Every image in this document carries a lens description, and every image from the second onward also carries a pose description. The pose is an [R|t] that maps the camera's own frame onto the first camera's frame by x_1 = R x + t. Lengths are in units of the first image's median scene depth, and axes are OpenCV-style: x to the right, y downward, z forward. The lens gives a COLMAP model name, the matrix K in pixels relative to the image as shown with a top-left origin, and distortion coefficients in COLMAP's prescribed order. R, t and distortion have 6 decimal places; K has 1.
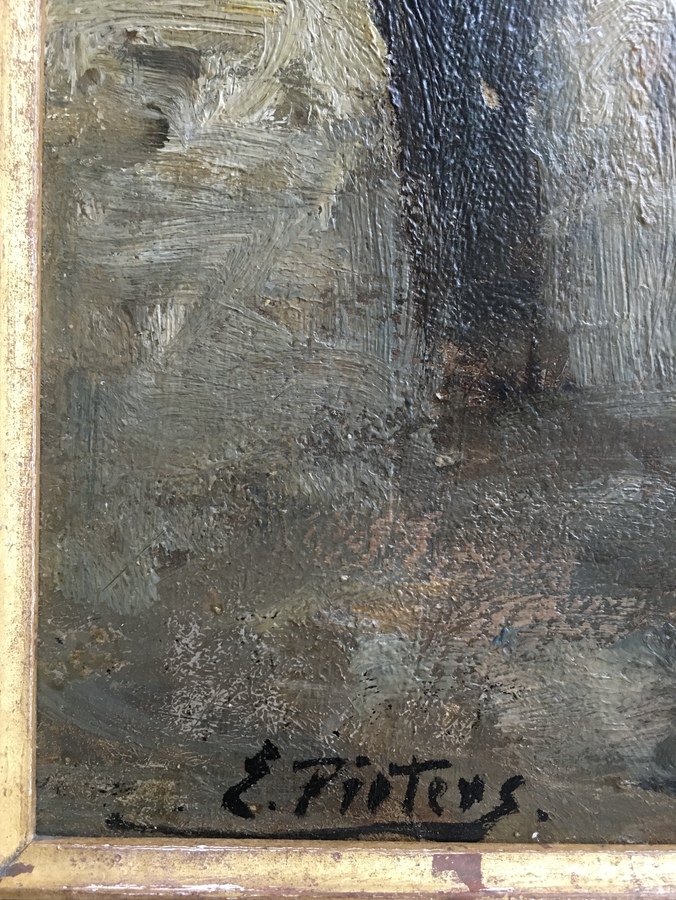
lens RADIAL K [[769.6, 0, 337.7], [0, 769.6, 452.3], [0, 0, 1]] dist [0.014531, -0.001002]
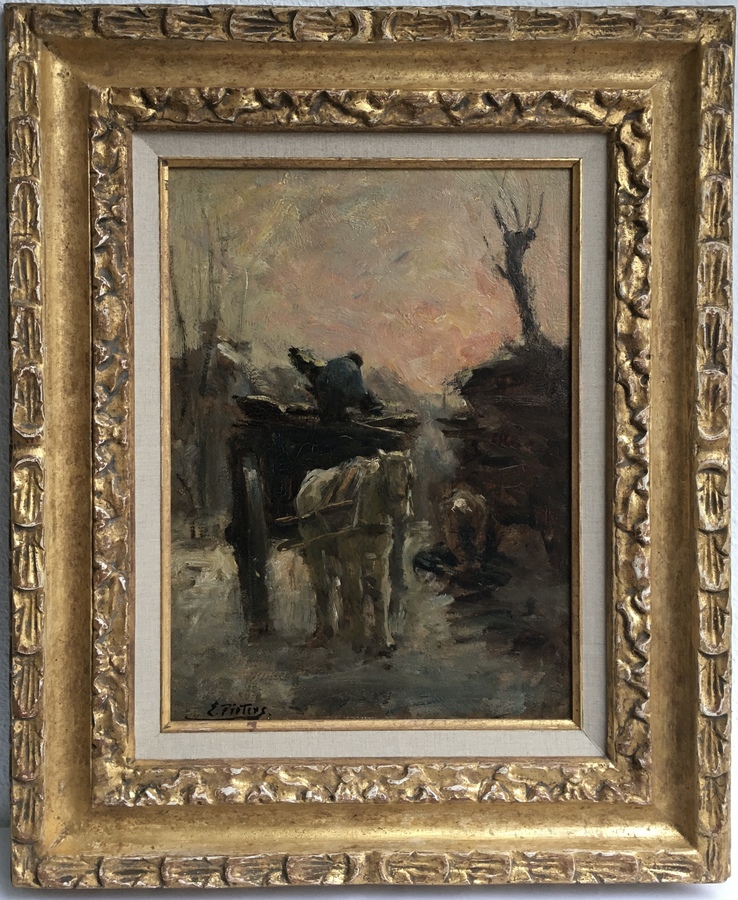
lens RADIAL K [[799.1, 0, 369.3], [0, 799.1, 447.5], [0, 0, 1]] dist [0.070764, 0.002249]
pose [[0.999866, -0.016313, 0.000930, 0.952272], [0.016307, 0.999845, 0.006579, -1.330887], [-0.001037, -0.006563, 0.999978, -4.356820]]
